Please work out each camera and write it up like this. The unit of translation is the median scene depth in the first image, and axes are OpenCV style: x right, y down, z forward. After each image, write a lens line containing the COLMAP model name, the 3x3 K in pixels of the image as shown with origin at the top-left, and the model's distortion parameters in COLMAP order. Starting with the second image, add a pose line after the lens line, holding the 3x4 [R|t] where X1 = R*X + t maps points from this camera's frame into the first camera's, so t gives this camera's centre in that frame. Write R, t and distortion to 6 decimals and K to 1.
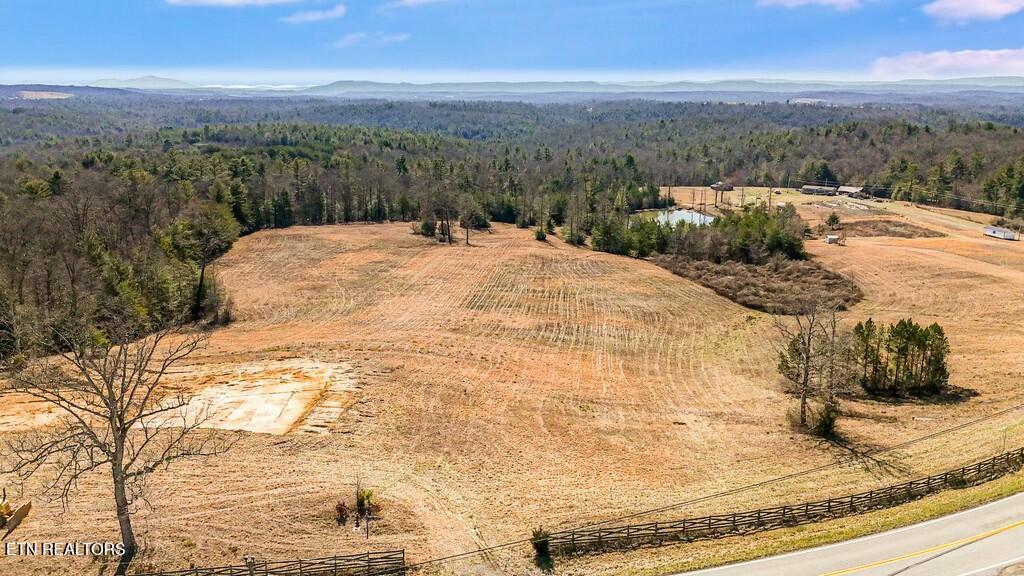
lens RADIAL K [[744.8, 0, 518.8], [0, 744.8, 287.0], [0, 0, 1]] dist [0.070828, -0.071602]
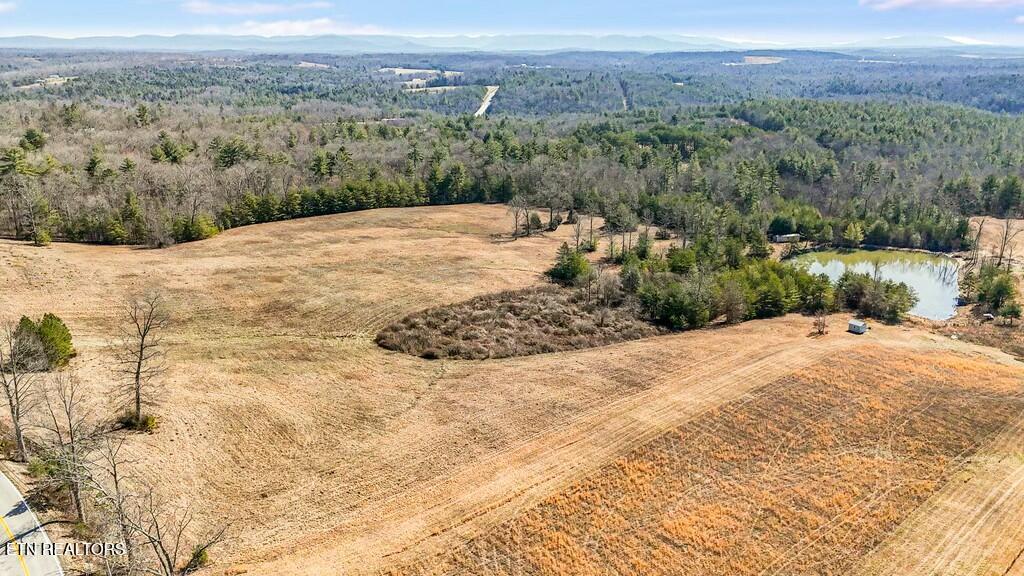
lens RADIAL K [[744.8, 0, 517.1], [0, 744.8, 289.6], [0, 0, 1]] dist [0.070828, -0.071602]
pose [[0.618148, 0.232616, -0.750855, 0.196217], [-0.192236, 0.970942, 0.142540, -0.036109], [0.762193, 0.056231, 0.644903, 0.067238]]
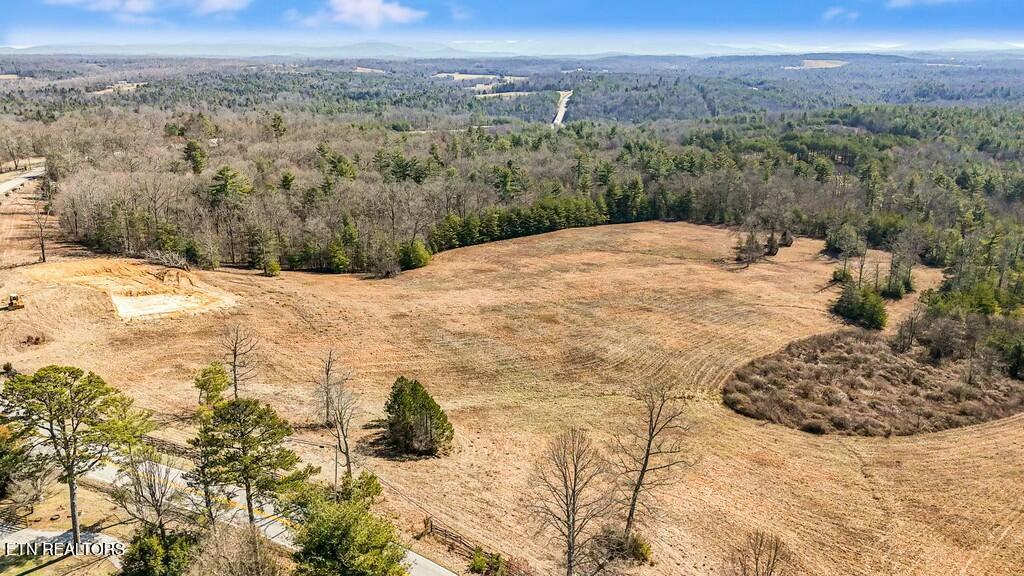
lens RADIAL K [[744.8, 0, 518.2], [0, 744.8, 288.3], [0, 0, 1]] dist [0.070828, -0.071602]
pose [[0.580237, 0.233978, -0.780115, 0.134555], [-0.196629, 0.969756, 0.144608, -0.028584], [0.790356, 0.069486, 0.608695, 0.034473]]
